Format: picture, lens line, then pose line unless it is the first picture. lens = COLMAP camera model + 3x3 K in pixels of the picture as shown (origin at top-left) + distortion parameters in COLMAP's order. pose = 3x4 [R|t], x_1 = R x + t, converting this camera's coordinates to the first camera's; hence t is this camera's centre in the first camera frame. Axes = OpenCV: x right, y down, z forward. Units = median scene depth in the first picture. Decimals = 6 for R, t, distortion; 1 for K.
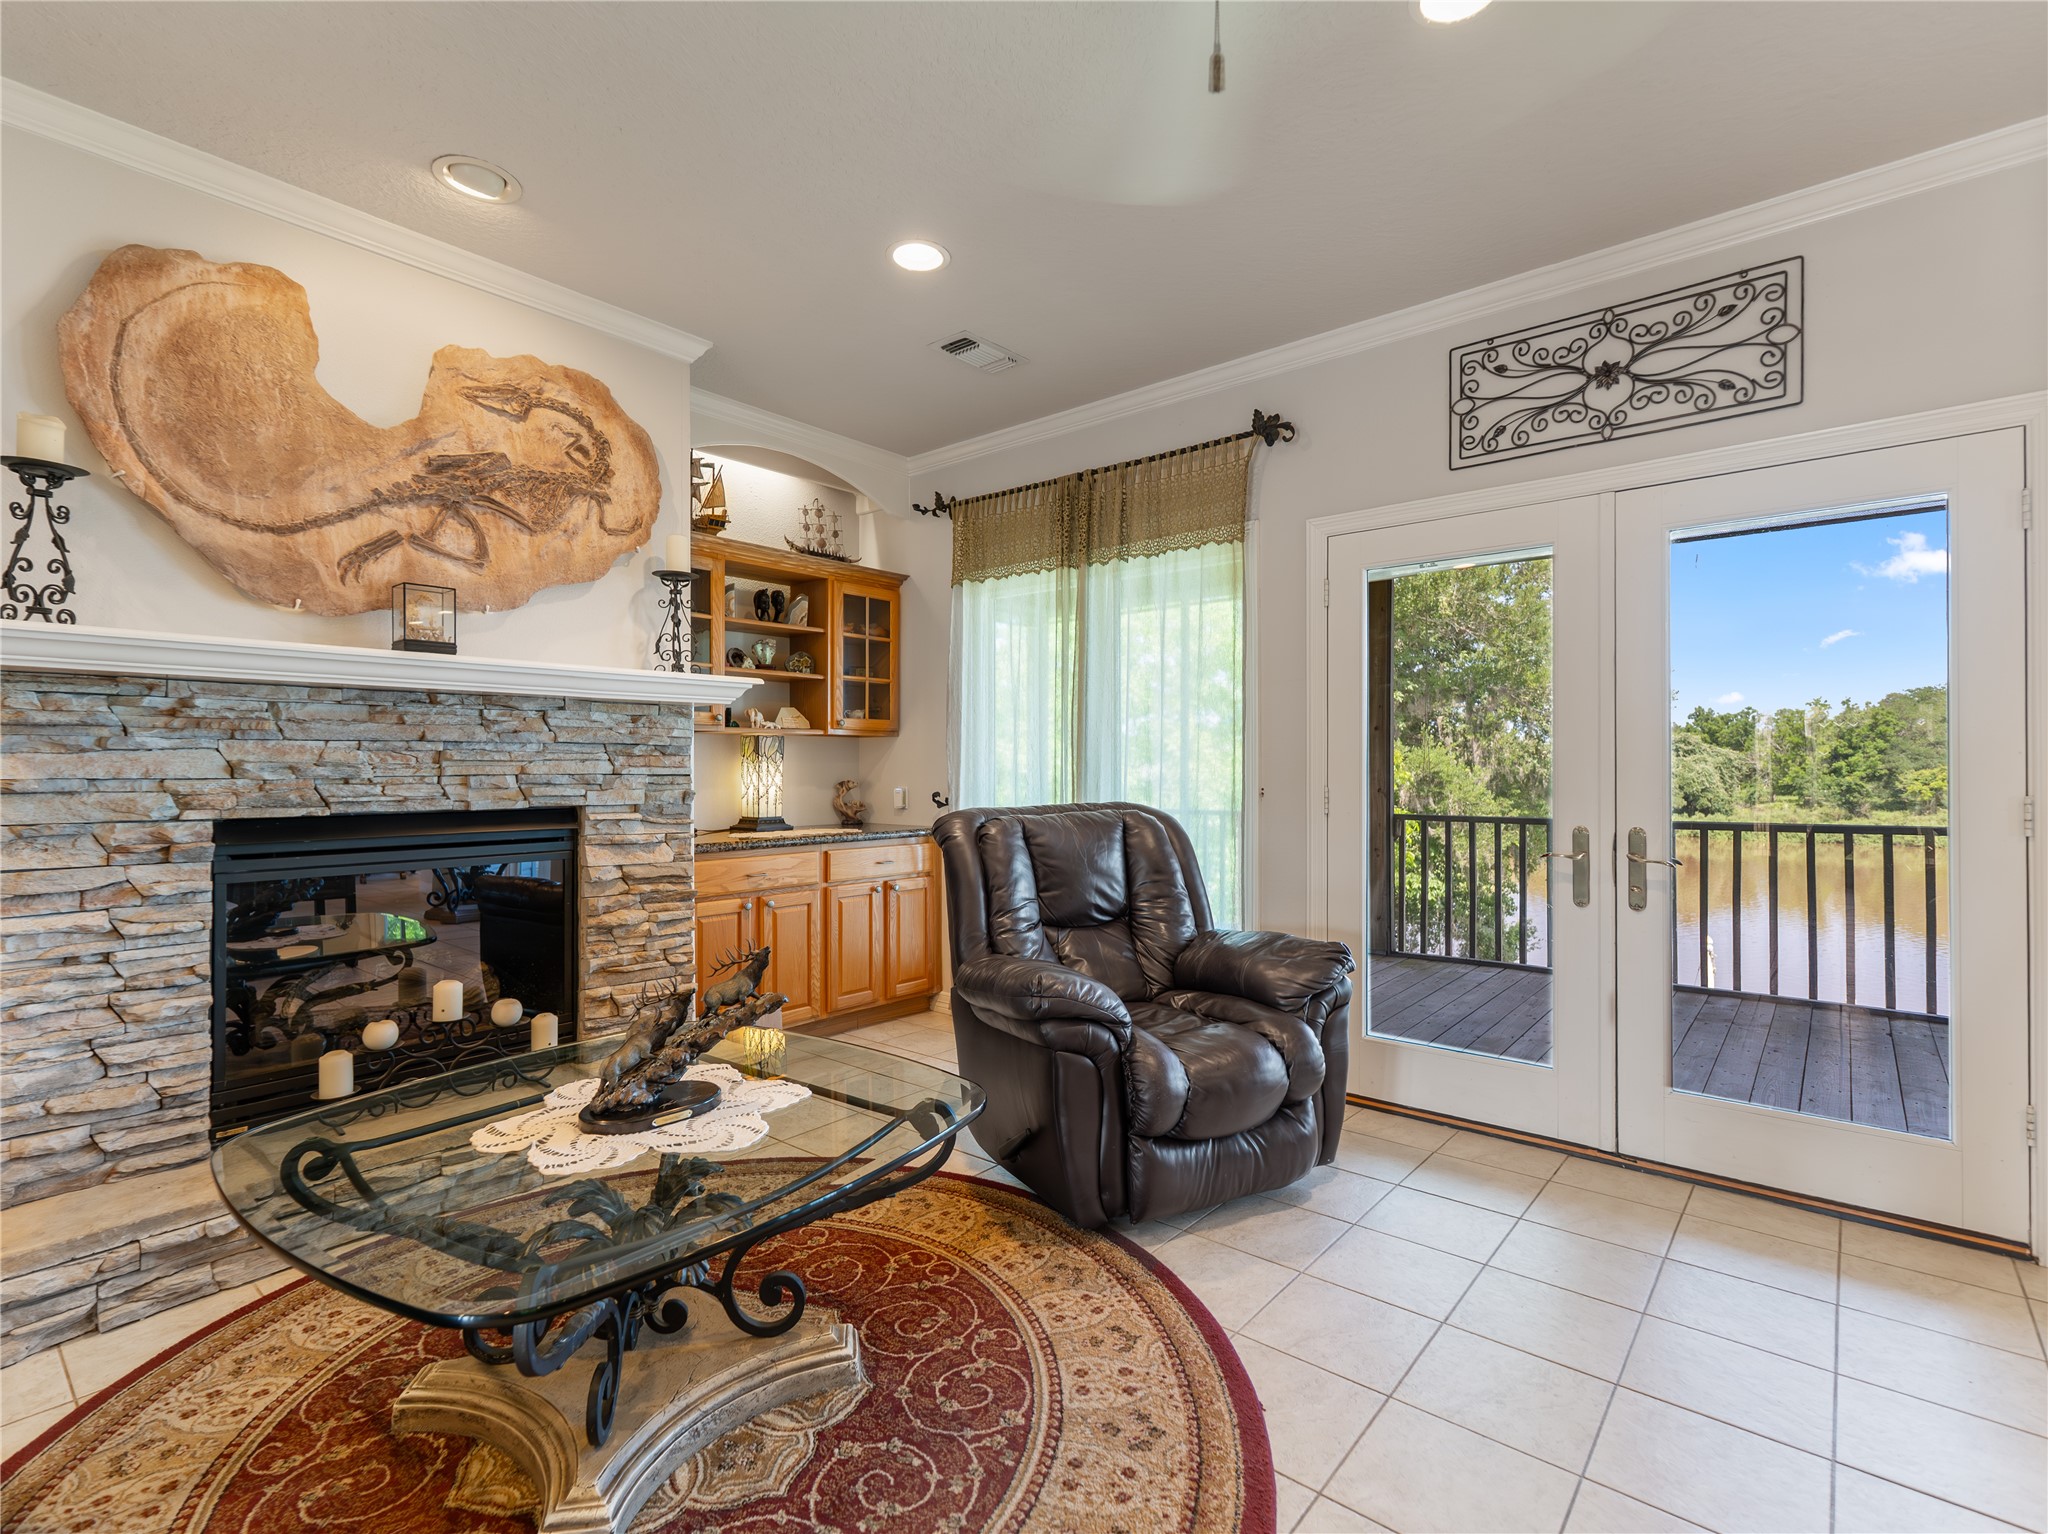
lens RADIAL K [[970.6, 0, 1033.5], [0, 970.6, 762.9], [0, 0, 1]] dist [0.006858, -0.001431]
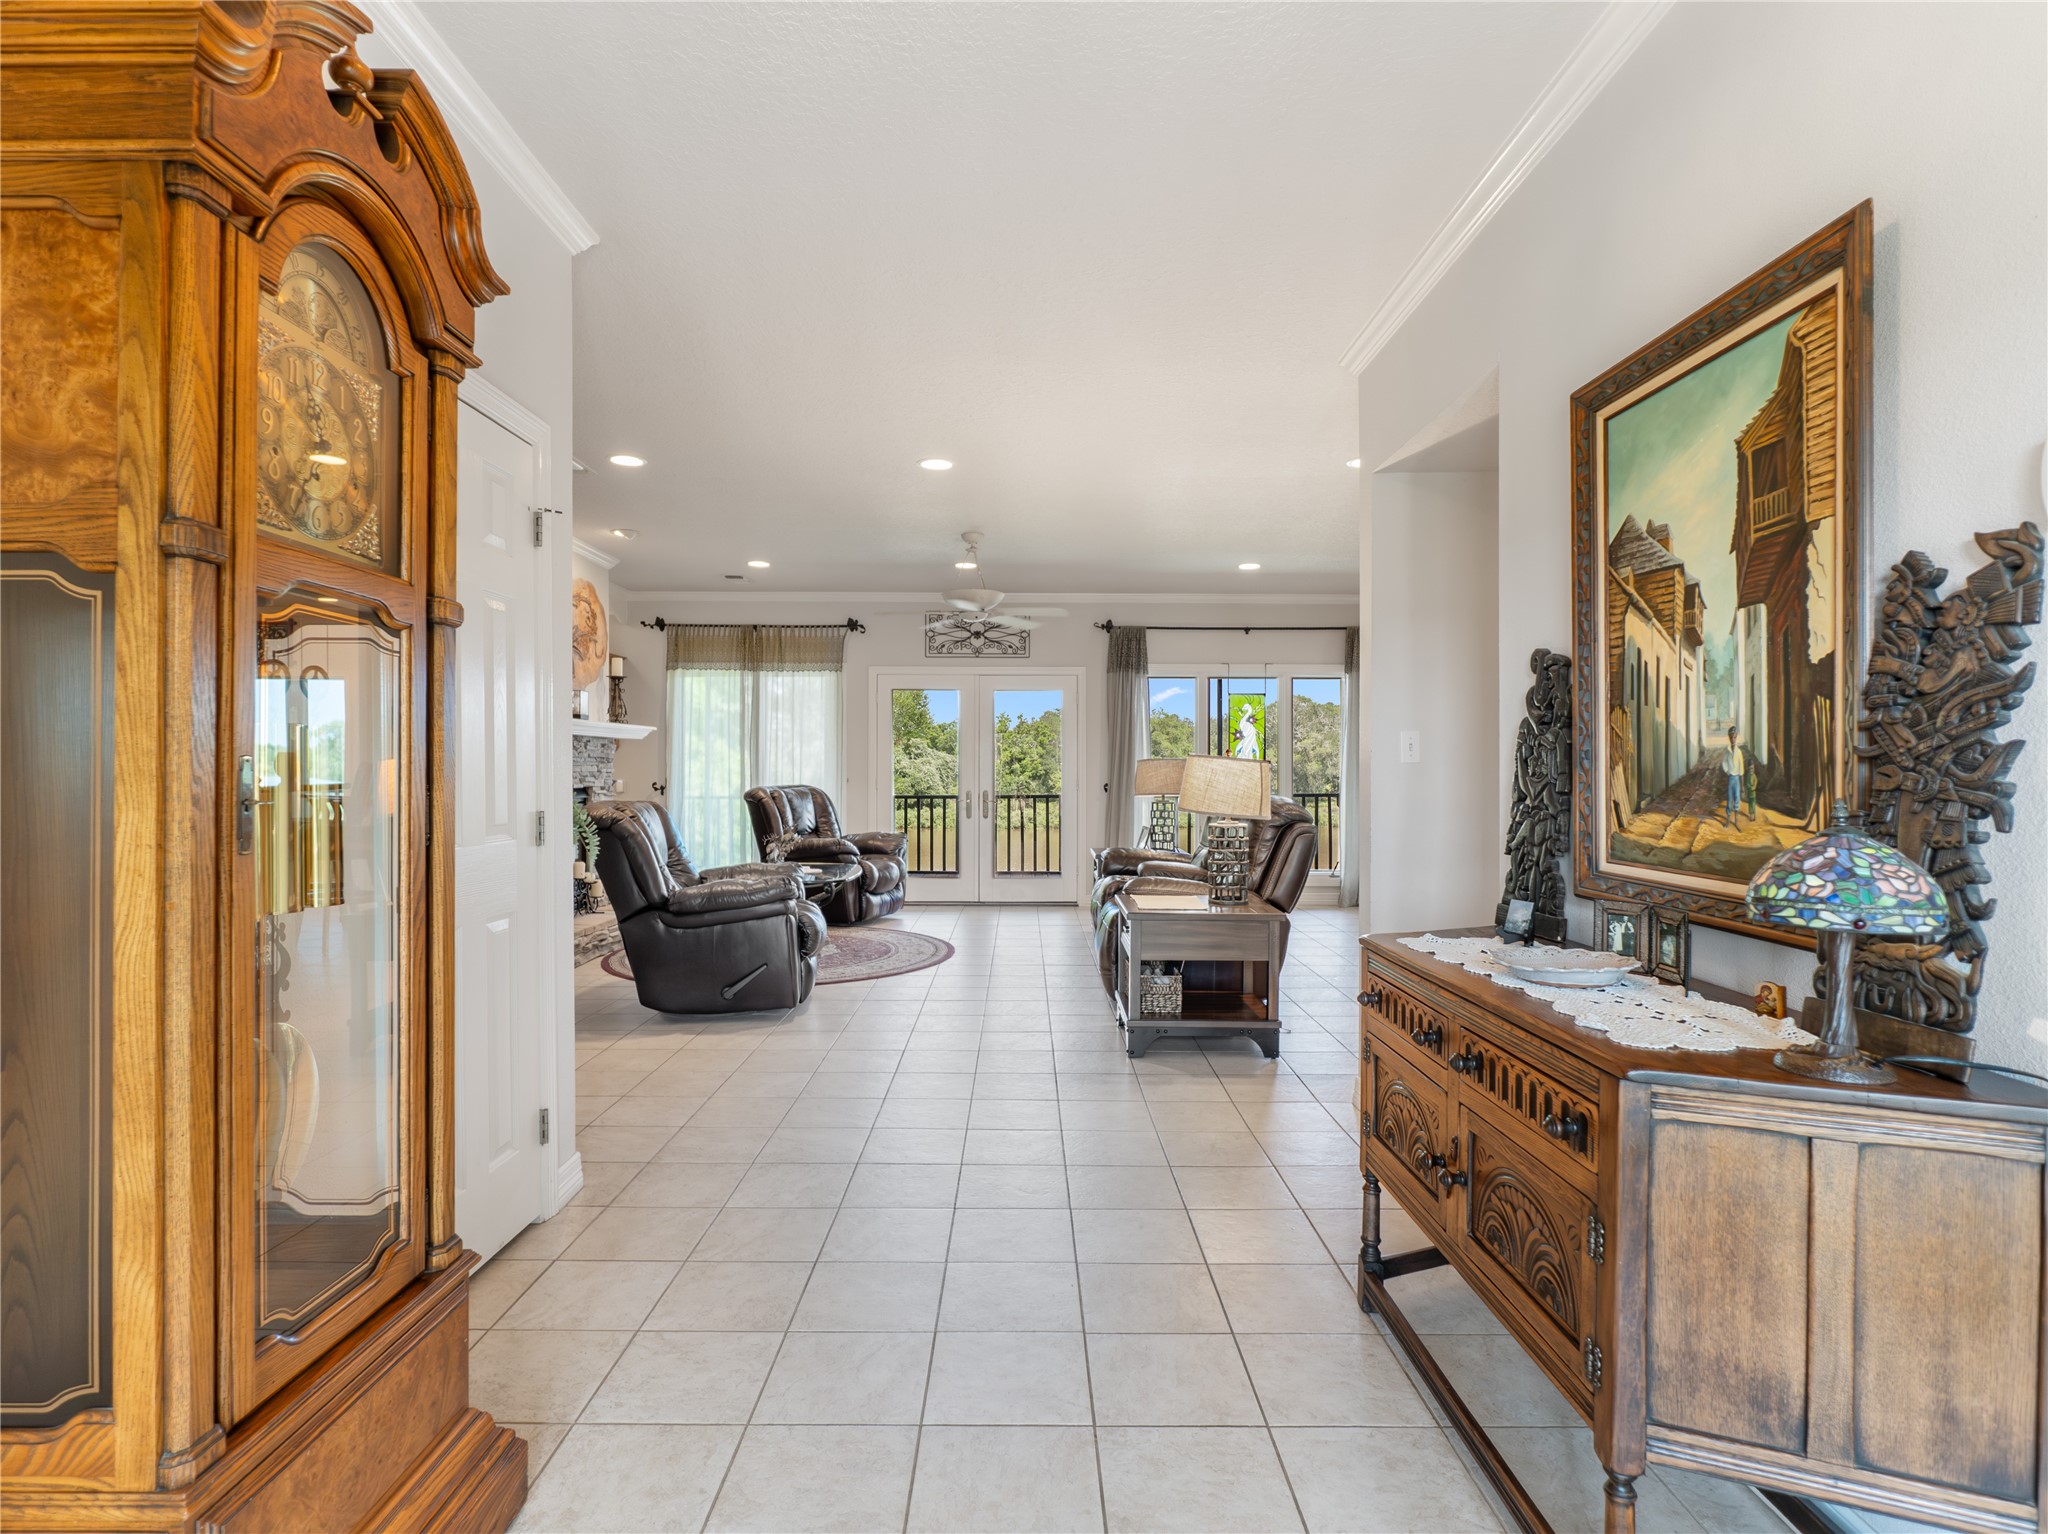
lens RADIAL K [[1030.7, 0, 1026.4], [0, 1030.7, 767.9], [0, 0, 1]] dist [-0.010818, 0.003508]
pose [[0.763591, 0.002700, 0.645694, -1.249851], [-0.005816, 0.999979, 0.002697, -0.008518], [-0.645674, -0.005814, 0.763591, -1.408634]]
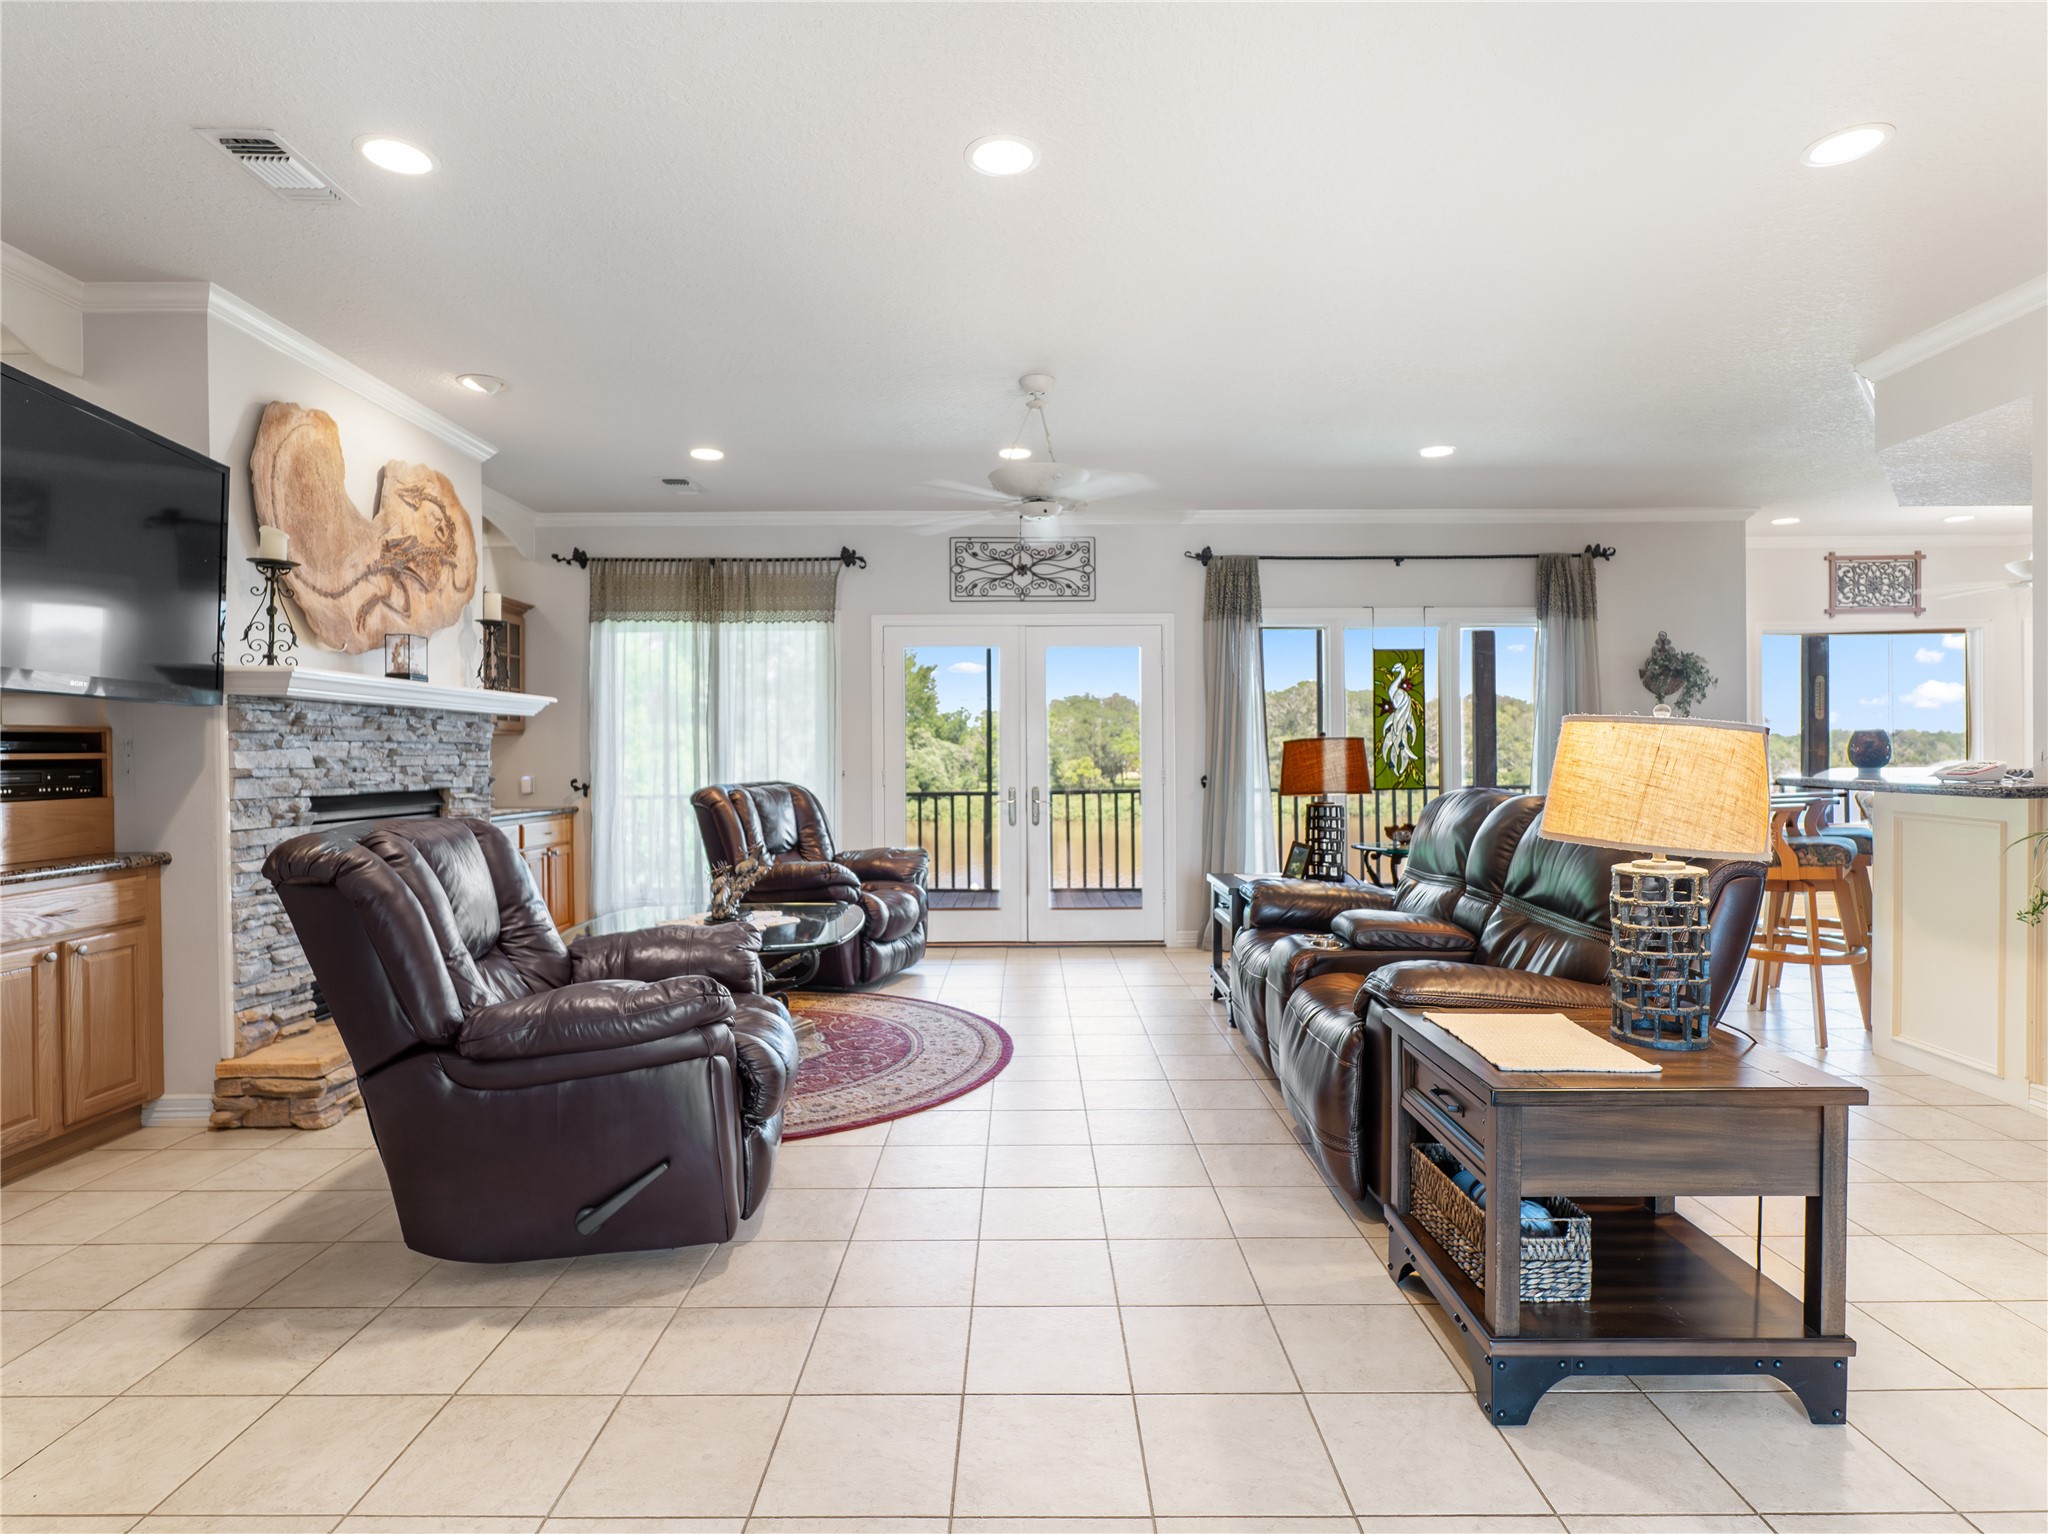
lens RADIAL K [[1030.7, 0, 1021.3], [0, 1030.7, 764.5], [0, 0, 1]] dist [-0.010818, 0.003508]
pose [[0.768694, -0.007972, 0.639567, -0.806509], [0.002501, 0.999952, 0.009459, -0.001027], [-0.639612, -0.005671, 0.768677, -0.682044]]
